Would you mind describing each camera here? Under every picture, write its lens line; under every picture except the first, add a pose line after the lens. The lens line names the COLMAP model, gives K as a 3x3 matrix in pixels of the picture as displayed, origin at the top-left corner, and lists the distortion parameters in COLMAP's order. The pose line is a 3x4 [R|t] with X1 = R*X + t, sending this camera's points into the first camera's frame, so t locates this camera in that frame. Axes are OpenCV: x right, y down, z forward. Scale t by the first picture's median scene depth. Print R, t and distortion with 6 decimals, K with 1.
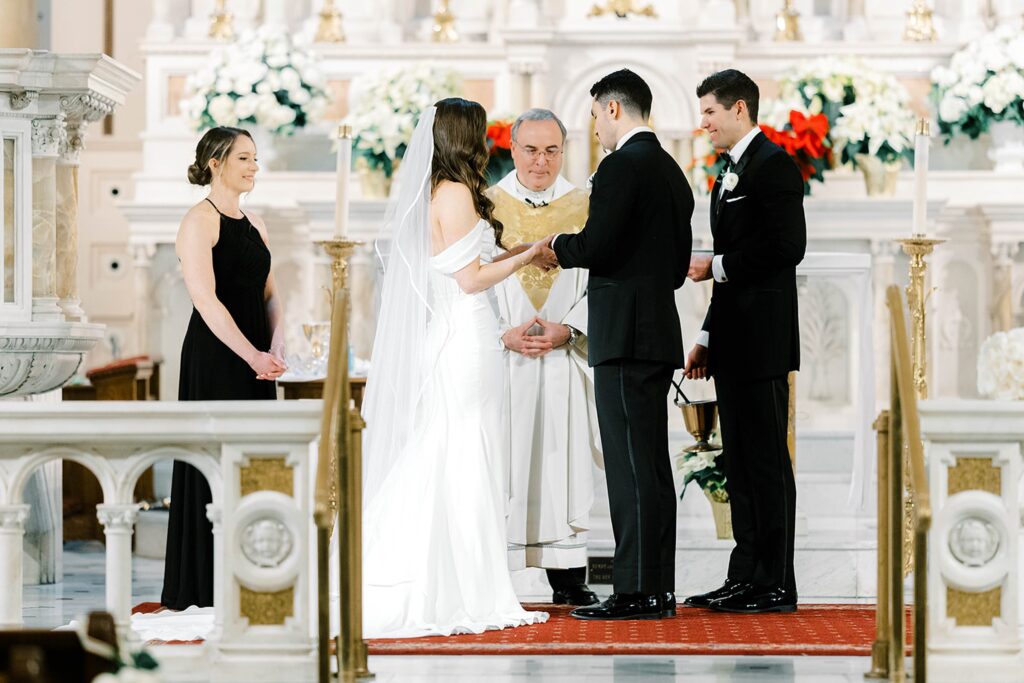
lens RADIAL K [[4010.7, 0, 512.0], [0, 4010.7, 341.5], [0, 0, 1]] dist [0.114507, 0.153421]
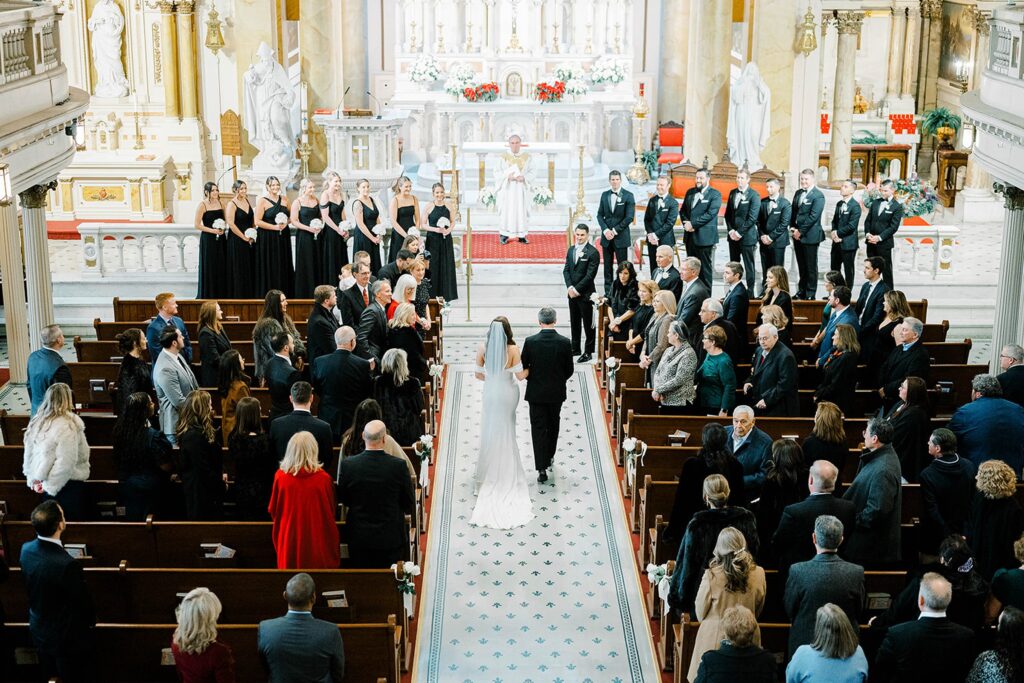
lens RADIAL K [[1582.2, 0, 512.0], [0, 1582.2, 341.5], [0, 0, 1]] dist [0.000920, 0.000917]
pose [[0.999298, -0.003733, 0.037270, -0.038423], [-0.006591, 0.961975, 0.273057, -0.254142], [-0.036872, -0.273111, 0.961276, -0.661731]]
